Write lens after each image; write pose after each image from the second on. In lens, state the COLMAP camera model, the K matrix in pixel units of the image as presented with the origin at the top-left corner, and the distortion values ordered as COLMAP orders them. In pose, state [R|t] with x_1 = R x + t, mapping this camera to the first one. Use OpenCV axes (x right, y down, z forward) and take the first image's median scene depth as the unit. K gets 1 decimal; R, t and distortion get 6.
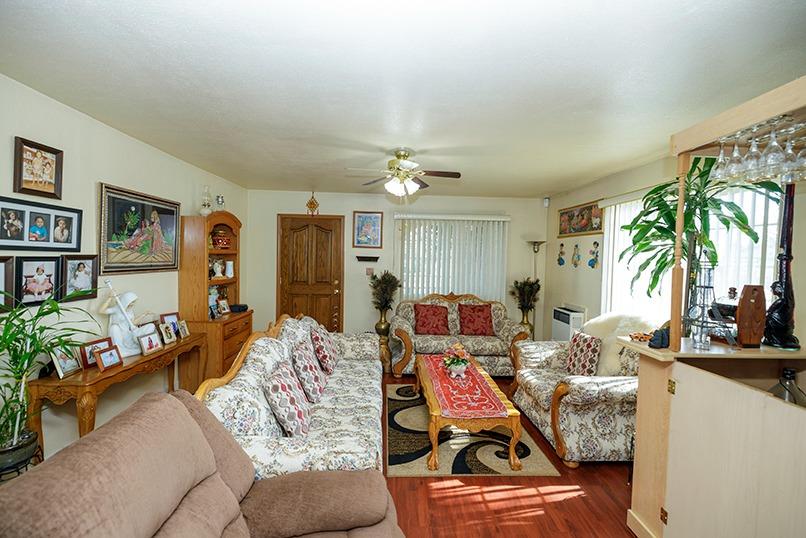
lens RADIAL K [[338.5, 0, 398.7], [0, 338.5, 263.9], [0, 0, 1]] dist [0.000099, -0.000179]
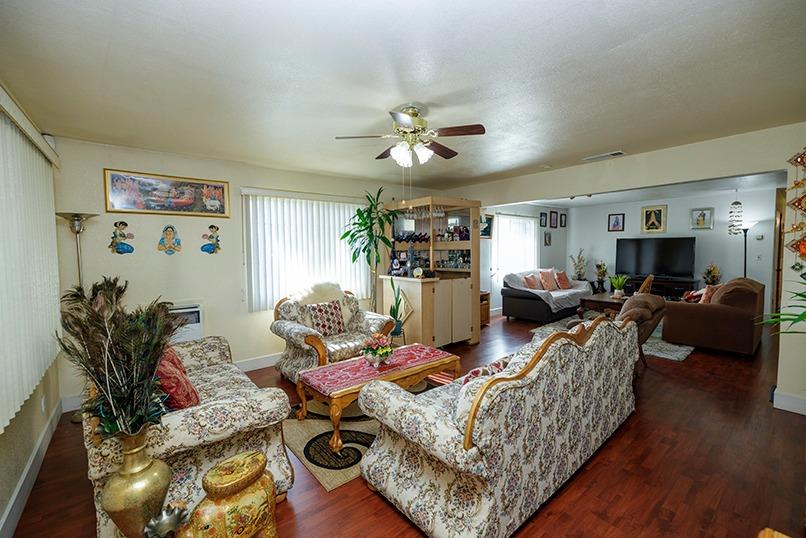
lens RADIAL K [[338.5, 0, 398.7], [0, 338.5, 263.9], [0, 0, 1]] dist [0.000099, -0.000179]
pose [[-0.609197, -0.053388, 0.791219, -0.812873], [0.012838, 0.996937, 0.077153, -0.042555], [-0.792915, 0.057159, -0.606646, 2.001652]]
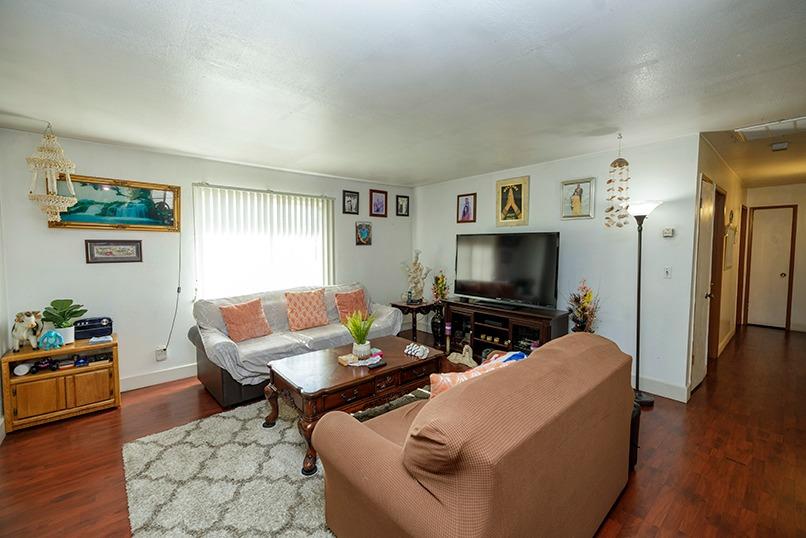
lens RADIAL K [[338.5, 0, 398.7], [0, 338.5, 263.9], [0, 0, 1]] dist [0.000099, -0.000179]
pose [[-0.627779, -0.064753, 0.775694, -0.800783], [0.004784, 0.996194, 0.087032, -0.008319], [-0.778377, 0.058348, -0.625080, -0.218841]]
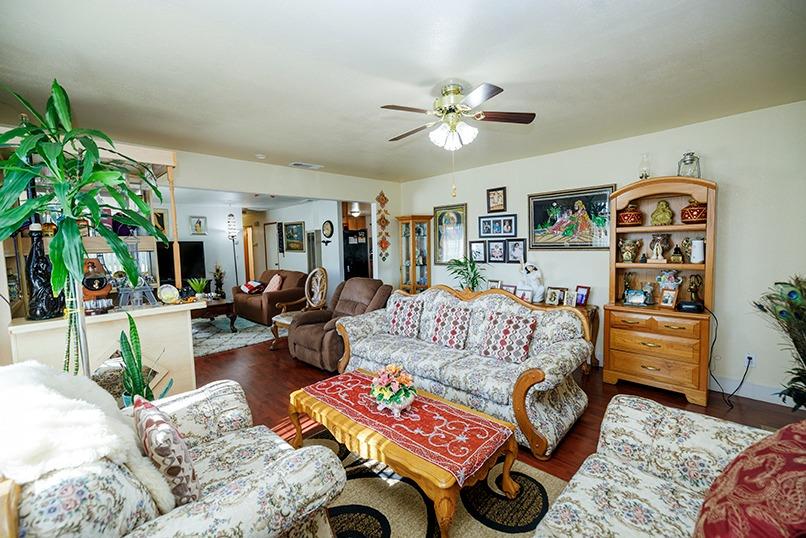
lens RADIAL K [[337.0, 0, 403.0], [0, 337.0, 269.0], [0, 0, 1]] dist [-0.002569, -0.000226]
pose [[-0.722893, 0.049795, -0.689163, 0.789430], [-0.003141, 0.997153, 0.075342, 0.001697], [0.690953, 0.056629, -0.720679, 1.936587]]
